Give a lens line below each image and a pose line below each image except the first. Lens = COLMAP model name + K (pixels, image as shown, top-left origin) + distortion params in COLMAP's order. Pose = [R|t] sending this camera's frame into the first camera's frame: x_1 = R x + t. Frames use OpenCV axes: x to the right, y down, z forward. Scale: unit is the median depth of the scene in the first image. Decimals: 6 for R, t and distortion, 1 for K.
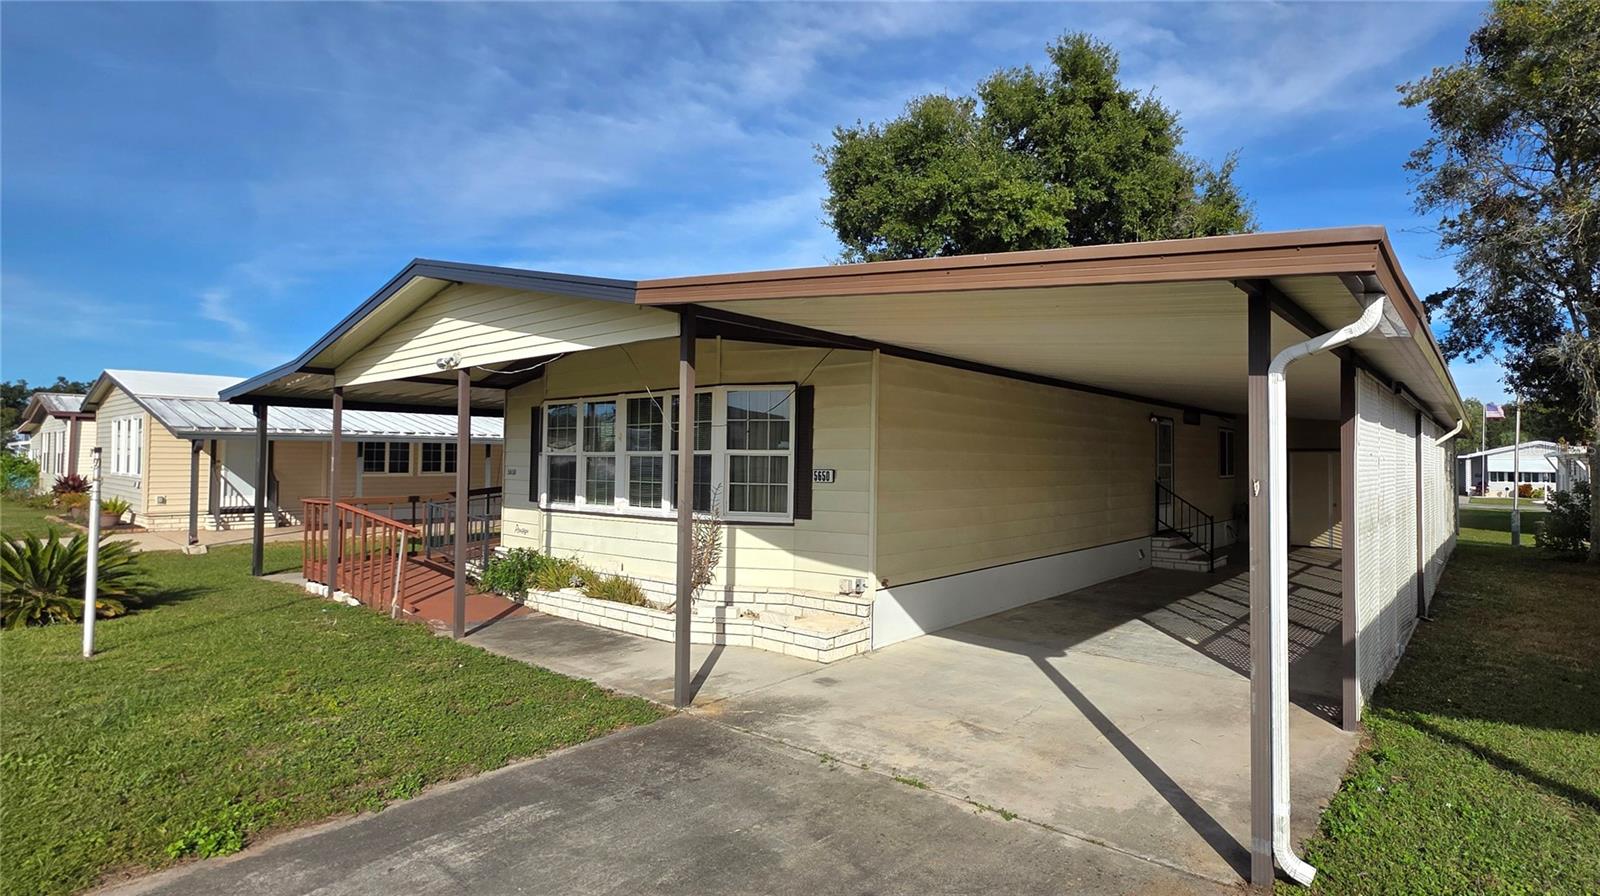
lens RADIAL K [[756.1, 0, 929.7], [0, 756.1, 444.3], [0, 0, 1]] dist [-0.000579, 0.000191]
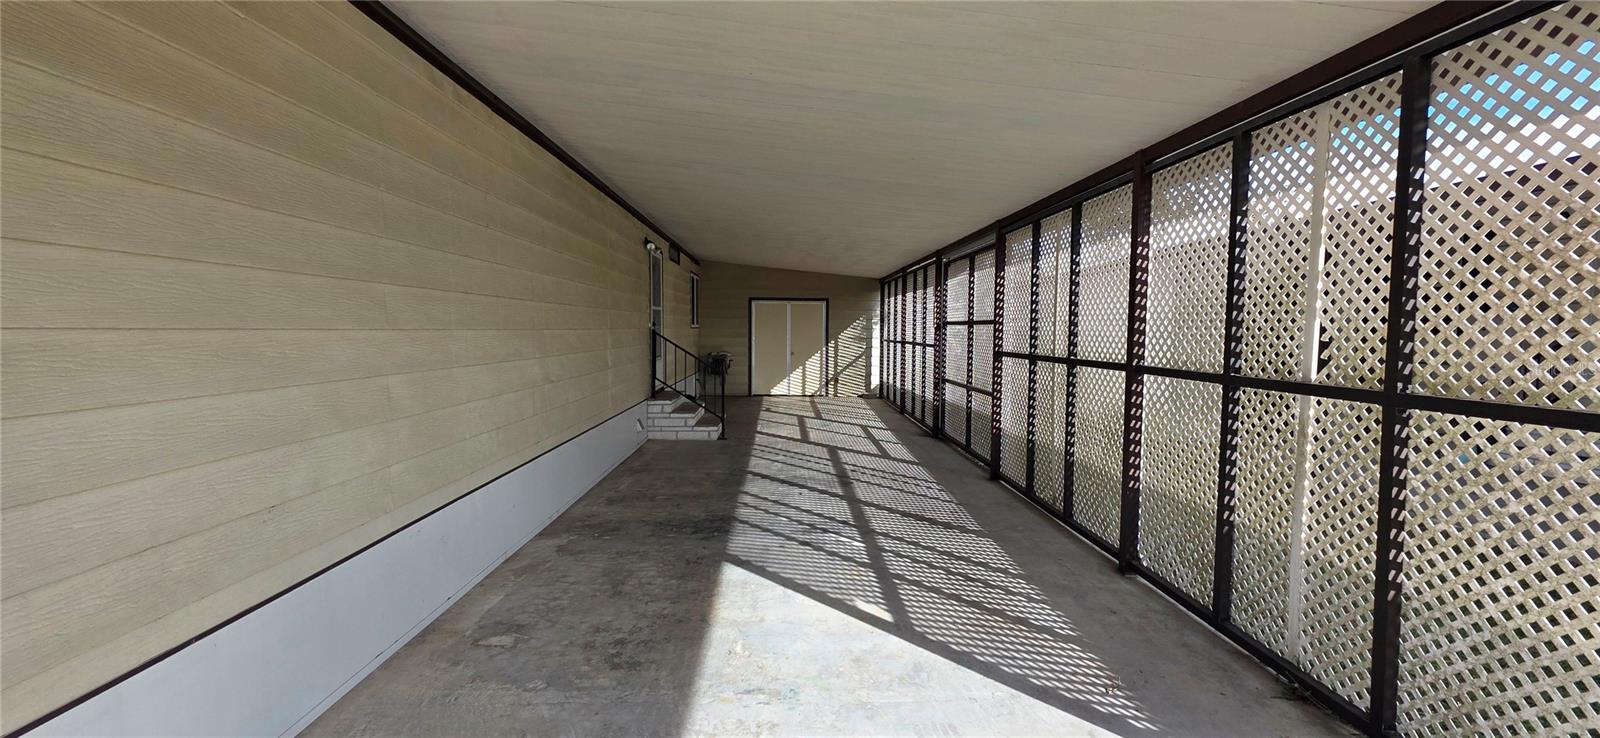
lens RADIAL K [[633.4, 0, 803.6], [0, 633.4, 364.9], [0, 0, 1]] dist [0.000550, -0.000036]
pose [[0.787281, -0.039749, 0.615312, 0.036319], [-0.015478, 0.996331, 0.084166, 0.045402], [-0.616400, -0.075787, 0.783778, 0.614634]]
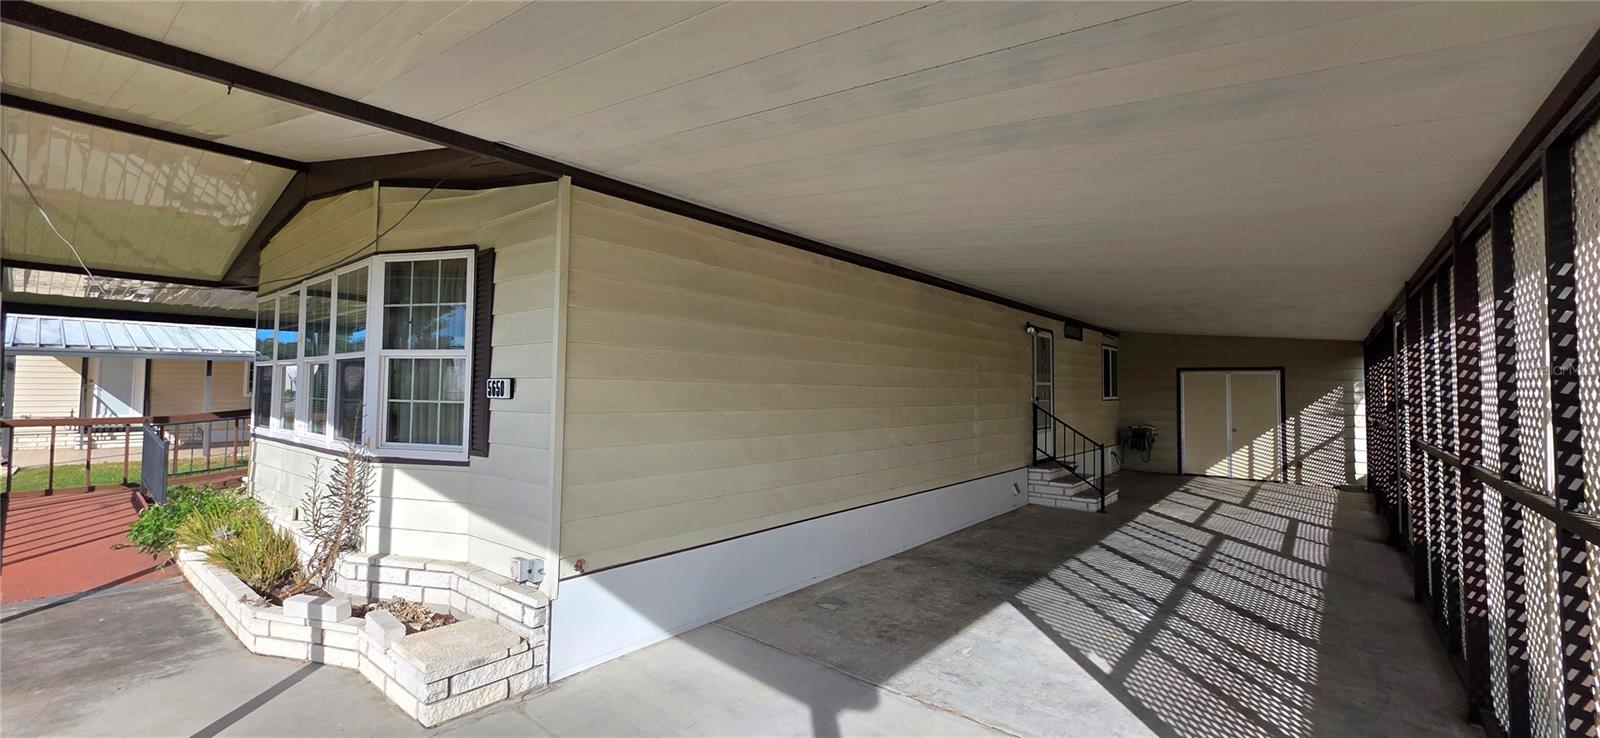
lens RADIAL K [[633.4, 0, 803.6], [0, 633.4, 364.9], [0, 0, 1]] dist [0.000550, -0.000036]
pose [[0.998585, -0.000127, -0.053171, 0.121697], [-0.000581, 0.999911, -0.013304, 0.025051], [0.053168, 0.013317, 0.998497, 0.421349]]
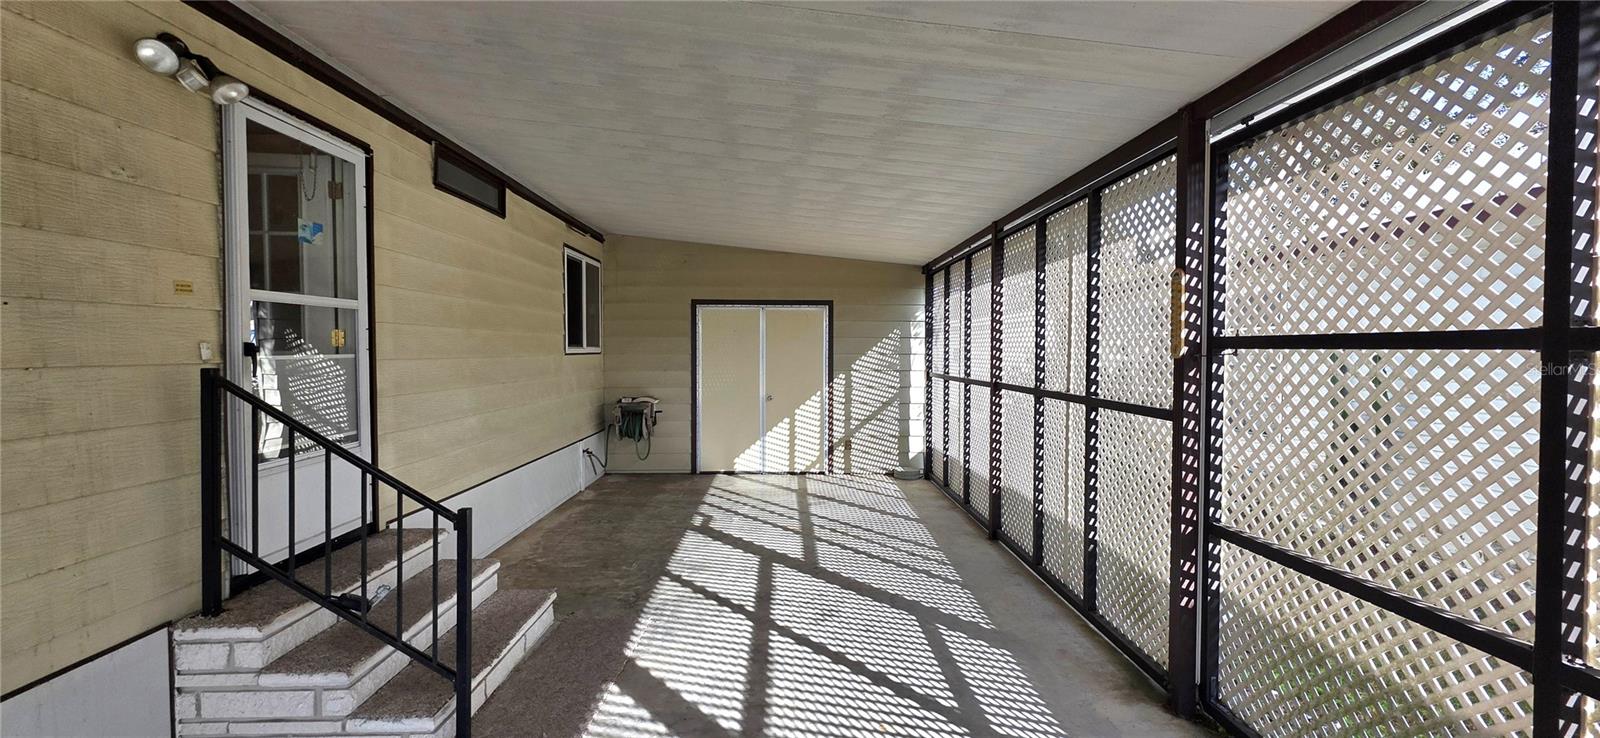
lens RADIAL K [[633.4, 0, 803.6], [0, 633.4, 364.9], [0, 0, 1]] dist [0.000550, -0.000036]
pose [[0.792851, -0.021431, 0.609039, 0.502786], [-0.012202, 0.998623, 0.051025, 0.058418], [-0.609293, -0.047887, 0.791498, 1.163285]]
